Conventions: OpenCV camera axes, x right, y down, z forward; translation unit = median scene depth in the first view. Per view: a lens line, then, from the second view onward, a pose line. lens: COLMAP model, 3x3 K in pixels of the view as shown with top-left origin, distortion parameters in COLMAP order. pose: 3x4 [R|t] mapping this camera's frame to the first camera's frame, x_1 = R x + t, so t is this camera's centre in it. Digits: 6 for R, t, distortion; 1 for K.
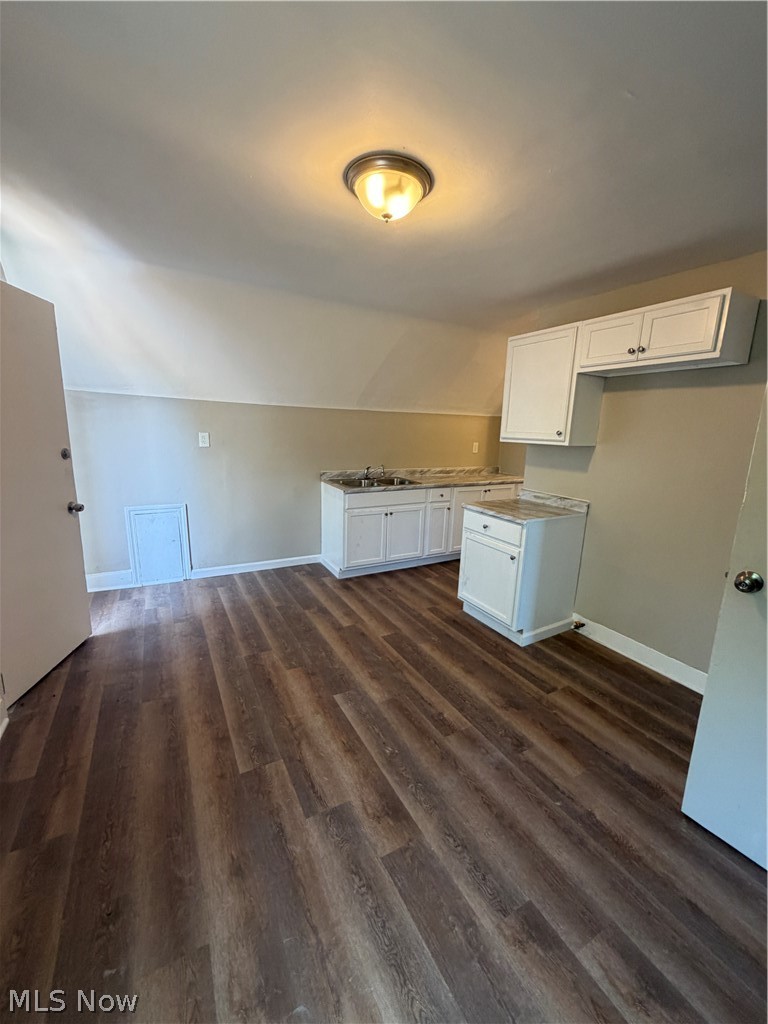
lens RADIAL K [[409.2, 0, 383.3], [0, 409.2, 507.9], [0, 0, 1]] dist [0.000312, 0.000546]
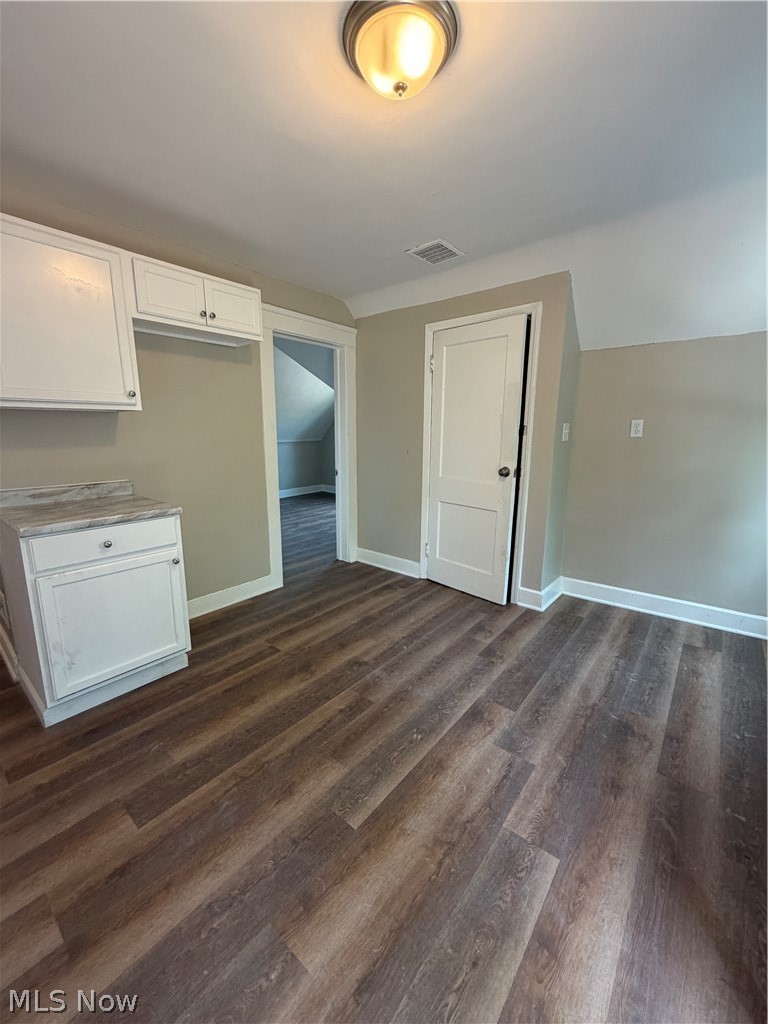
lens RADIAL K [[409.2, 0, 383.2], [0, 409.2, 510.0], [0, 0, 1]] dist [0.000312, 0.000546]
pose [[-0.365919, -0.211195, 0.906366, -0.531912], [0.170599, 0.942185, 0.288416, -0.129942], [-0.914876, 0.260162, -0.308734, 0.945353]]
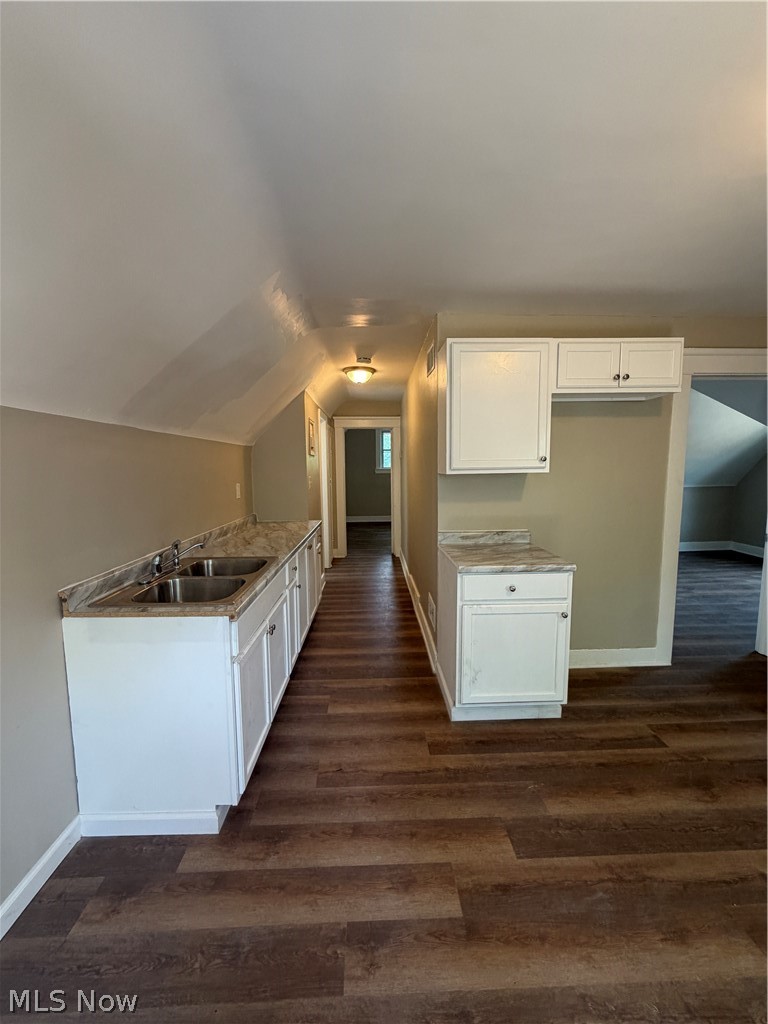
lens RADIAL K [[409.2, 0, 384.5], [0, 409.2, 510.2], [0, 0, 1]] dist [0.000312, 0.000546]
pose [[0.449846, -0.128924, 0.883752, -0.564514], [0.201119, 0.978733, 0.040406, -0.196210], [-0.870167, 0.159563, 0.466208, 0.991792]]
